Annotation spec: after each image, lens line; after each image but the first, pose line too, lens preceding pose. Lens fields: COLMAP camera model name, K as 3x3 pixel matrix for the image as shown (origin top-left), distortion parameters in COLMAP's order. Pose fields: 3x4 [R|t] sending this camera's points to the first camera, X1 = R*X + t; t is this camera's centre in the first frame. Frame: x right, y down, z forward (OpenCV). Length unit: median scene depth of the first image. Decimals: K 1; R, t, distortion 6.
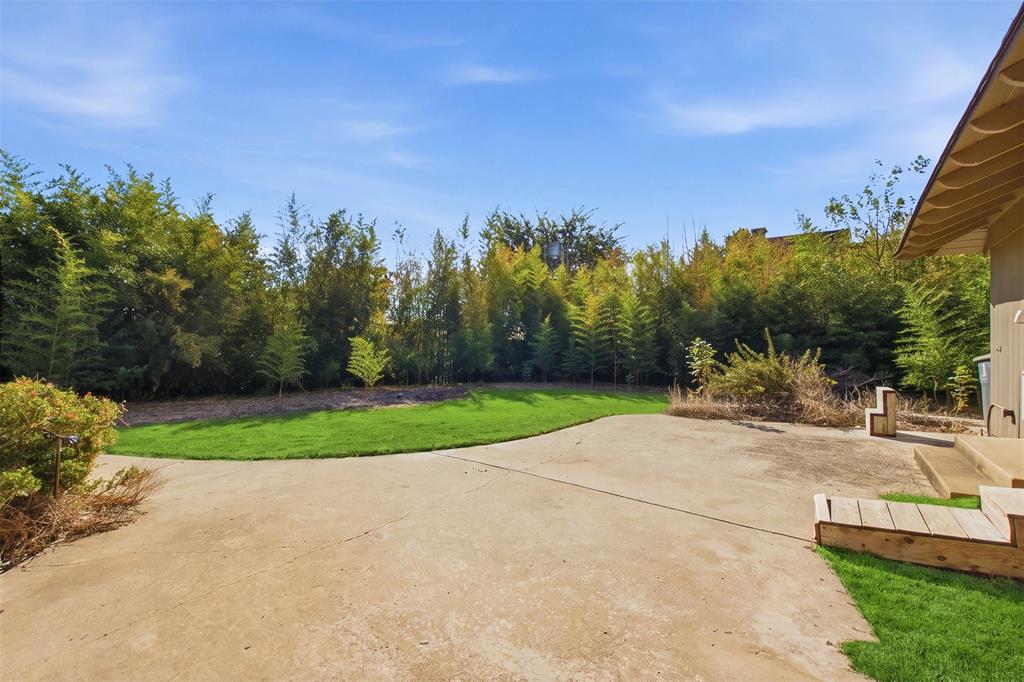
lens RADIAL K [[467.3, 0, 507.9], [0, 467.3, 343.1], [0, 0, 1]] dist [0.004140, 0.001043]
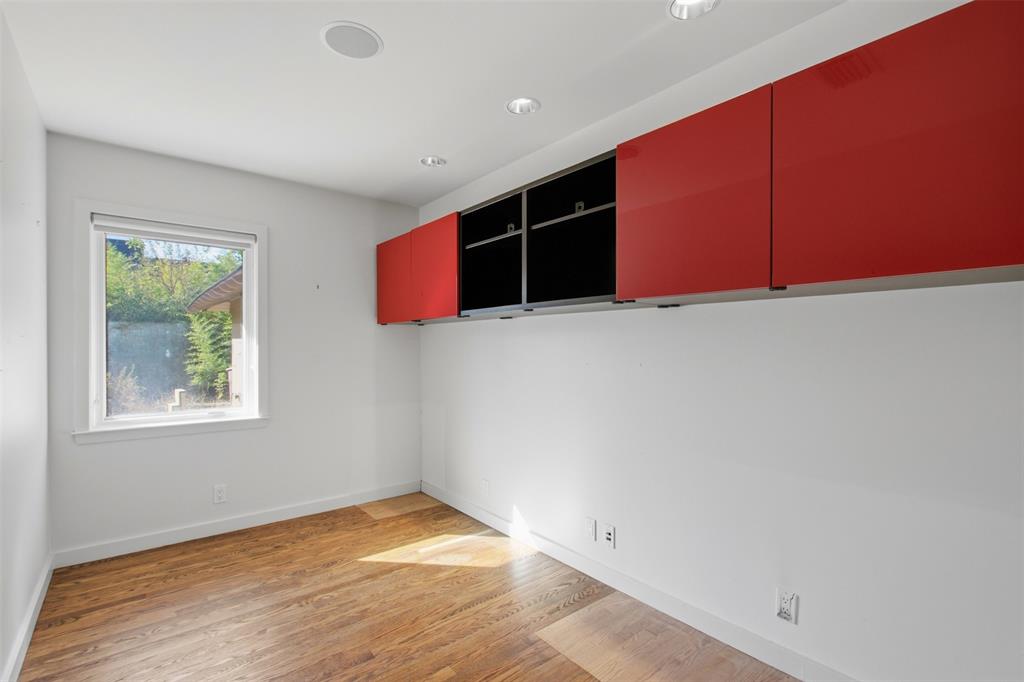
lens RADIAL K [[467.3, 0, 508.3], [0, 467.3, 344.6], [0, 0, 1]] dist [0.004140, 0.001043]
pose [[0.269540, 0.000412, 0.962989, -0.394735], [-0.000150, 1.000000, -0.000386, -0.052136], [-0.962989, -0.000040, 0.269540, -0.465614]]
